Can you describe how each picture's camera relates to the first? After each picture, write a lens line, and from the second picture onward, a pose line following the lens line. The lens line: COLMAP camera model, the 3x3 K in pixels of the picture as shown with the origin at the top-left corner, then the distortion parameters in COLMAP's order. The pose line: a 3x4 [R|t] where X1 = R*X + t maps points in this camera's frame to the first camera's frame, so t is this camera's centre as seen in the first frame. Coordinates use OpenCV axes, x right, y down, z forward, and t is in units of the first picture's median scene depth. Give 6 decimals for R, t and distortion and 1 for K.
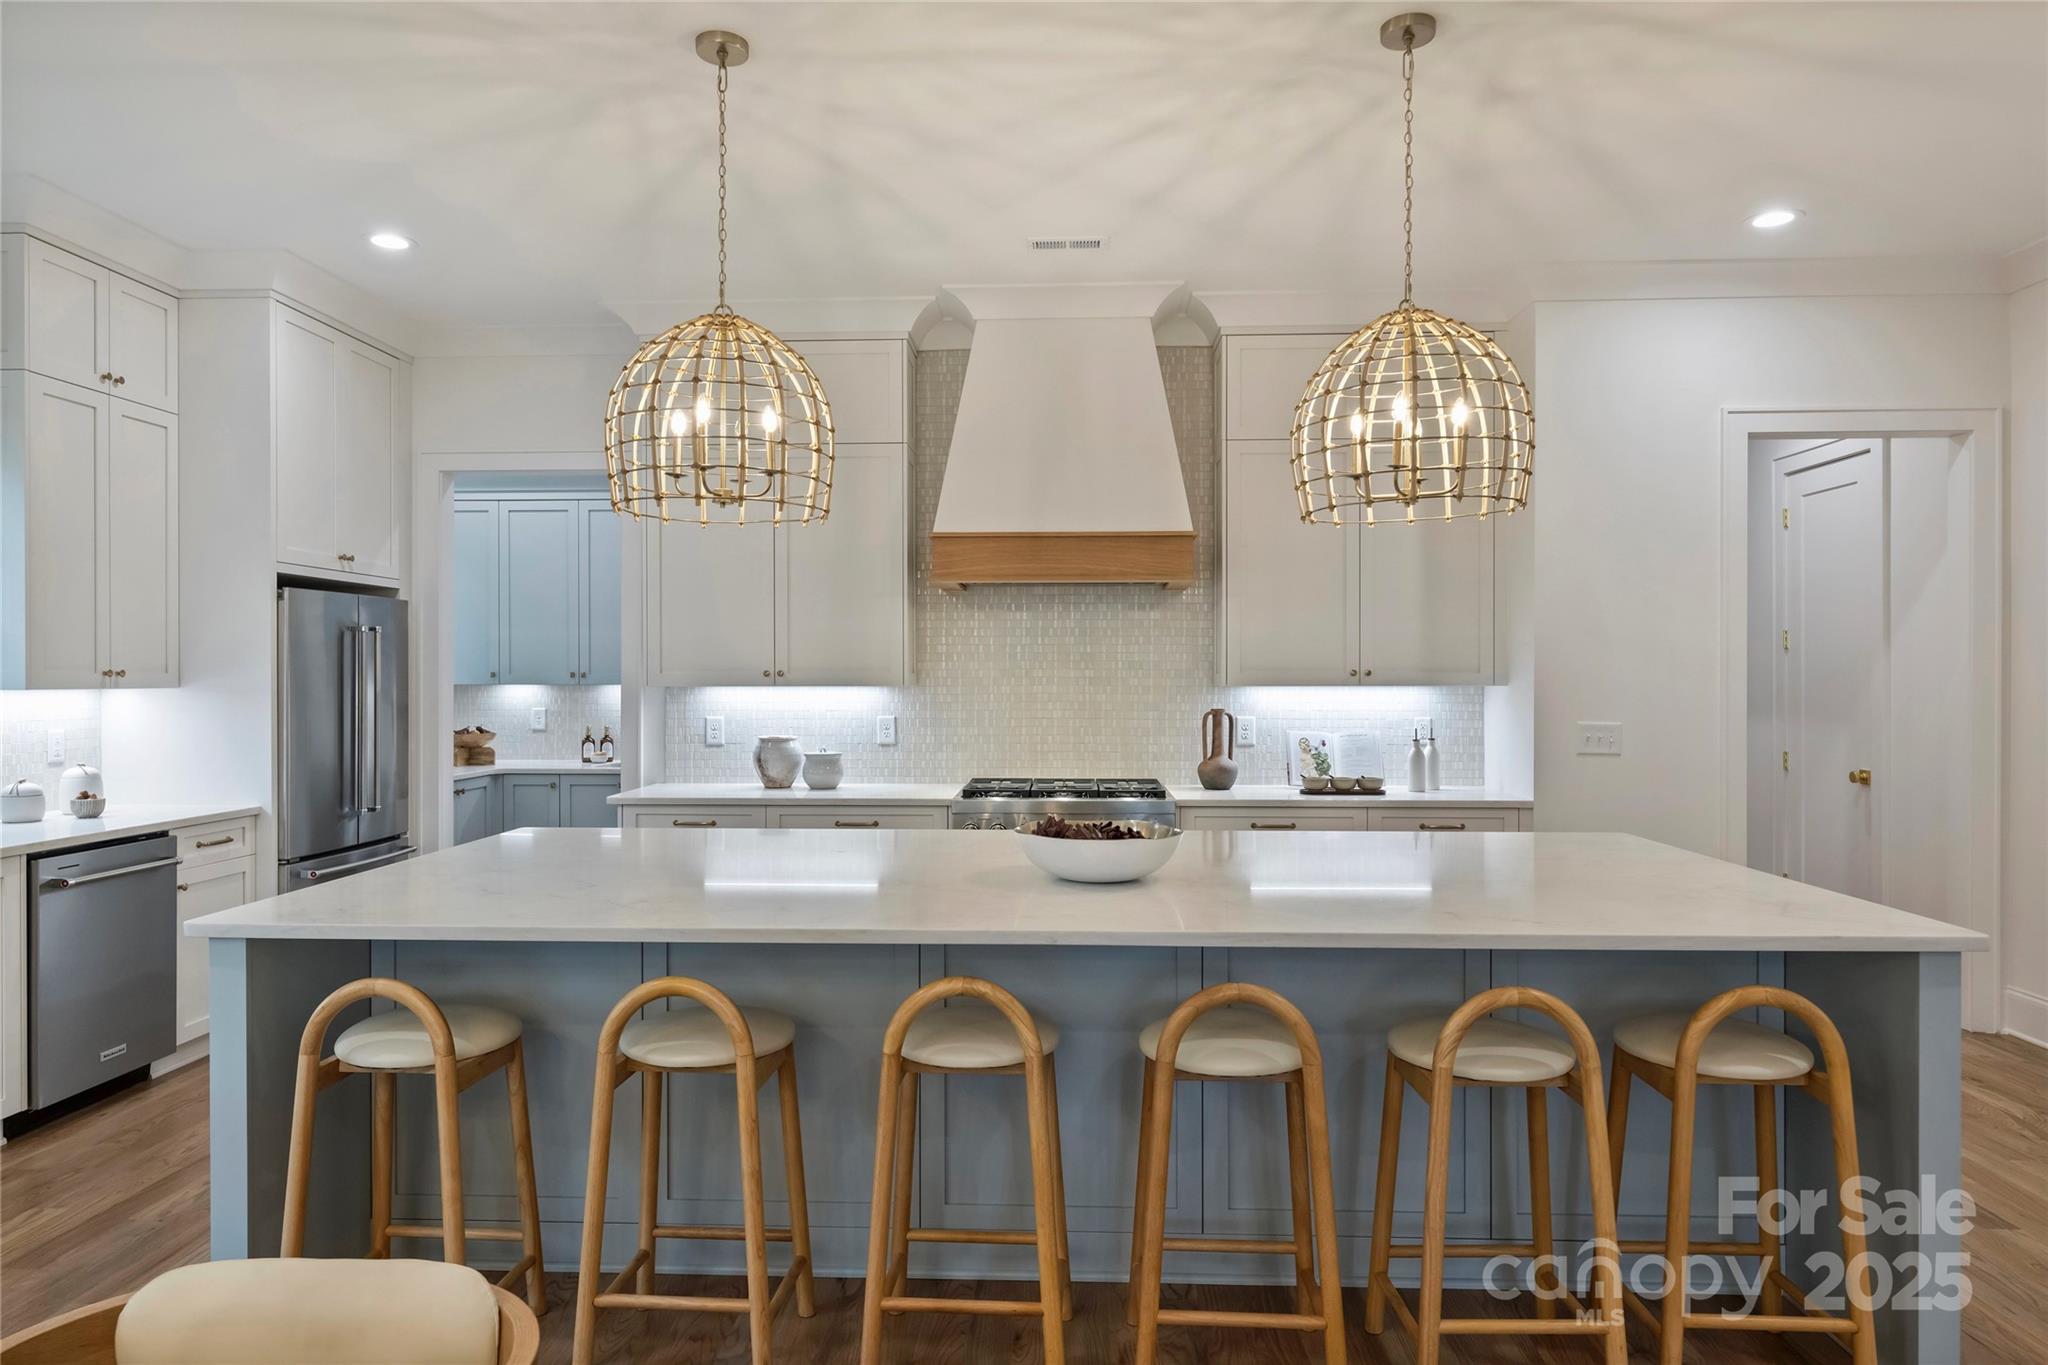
lens RADIAL K [[1266.8, 0, 1024.0], [0, 1266.8, 682.5], [0, 0, 1]] dist [-0.002968, -0.001640]
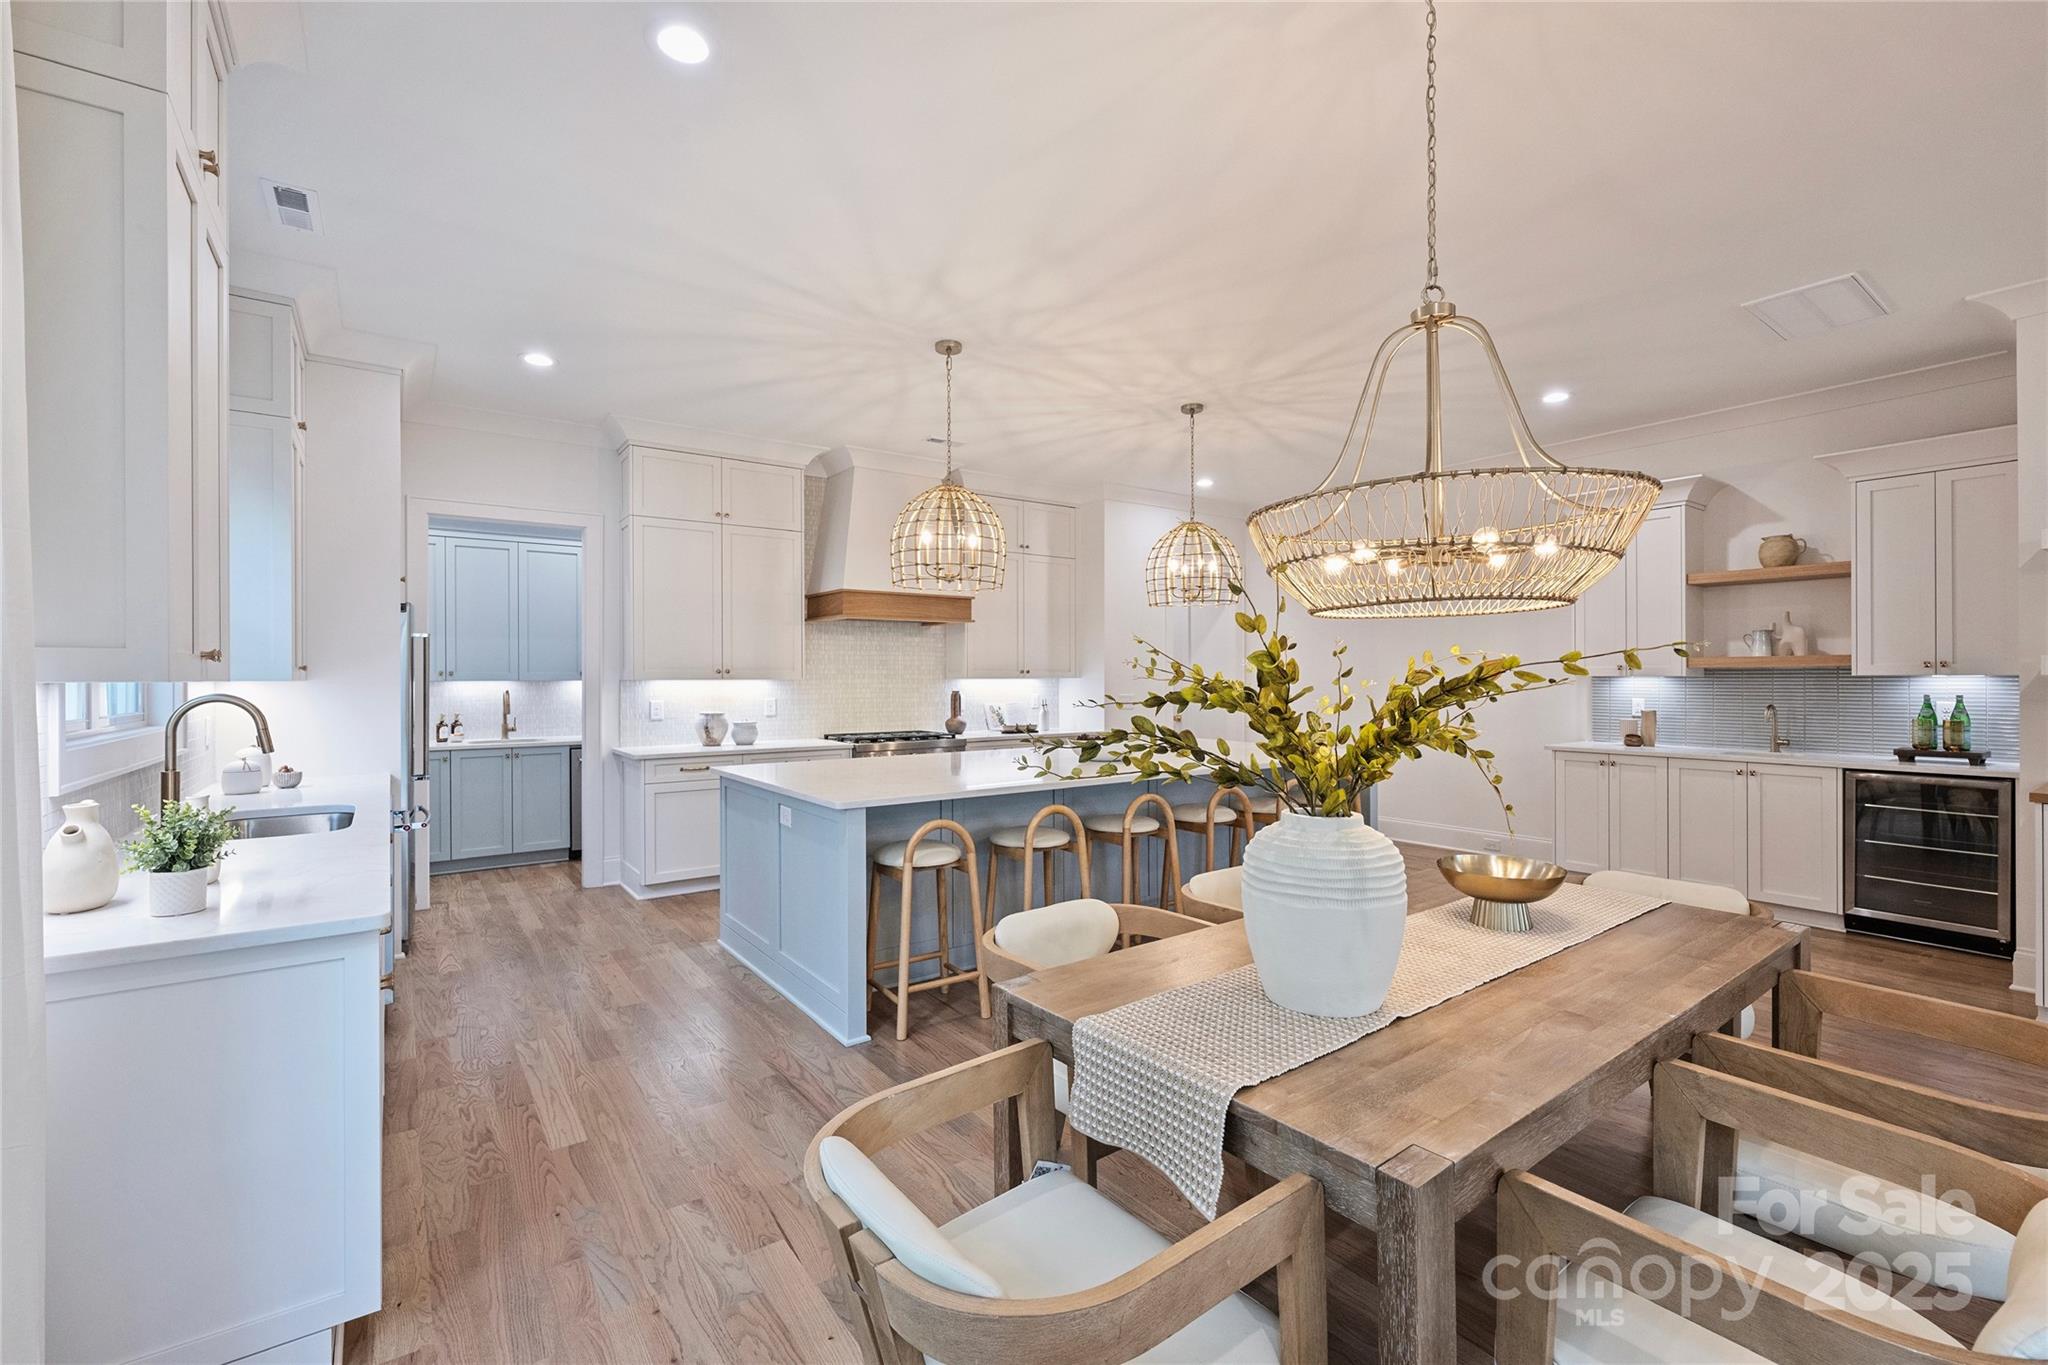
lens RADIAL K [[870.6, 0, 1024.0], [0, 870.6, 682.5], [0, 0, 1]] dist [0.000458, -0.000018]
pose [[0.785358, -0.005386, 0.619018, -0.566122], [0.006584, 0.999978, 0.000347, 0.008762], [-0.619007, 0.003803, 0.785377, -0.070789]]
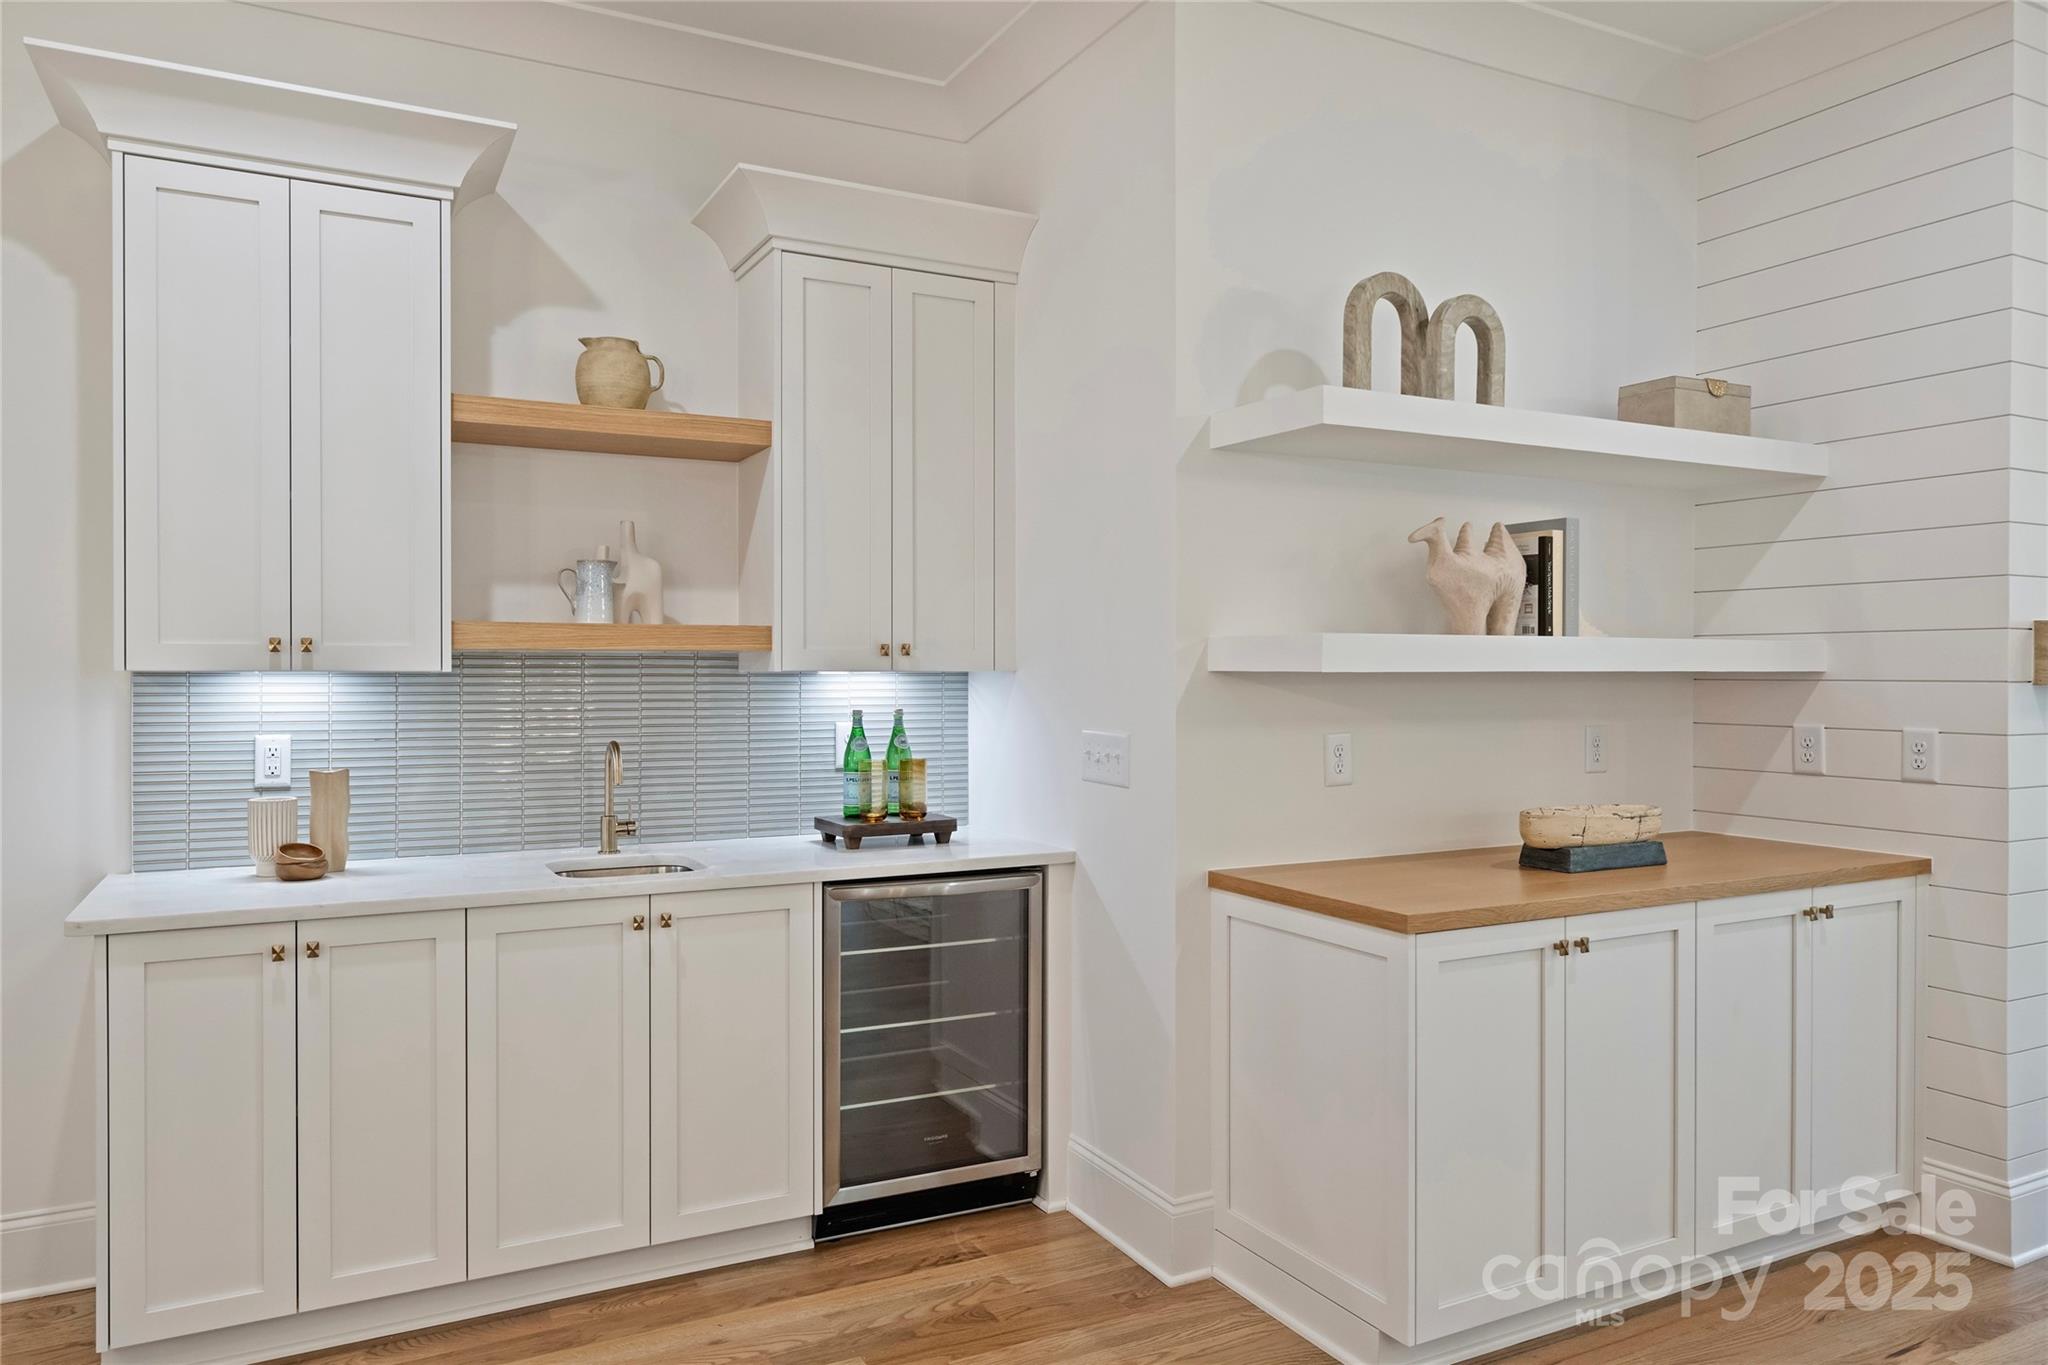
lens RADIAL K [[1372.5, 0, 1024.0], [0, 1372.5, 682.5], [0, 0, 1]] dist [-0.003486, -0.001181]
pose [[-0.497873, -0.005923, 0.867230, 0.024944], [0.005358, 0.999937, 0.009906, 0.006757], [-0.867233, 0.009579, -0.497810, 0.316687]]
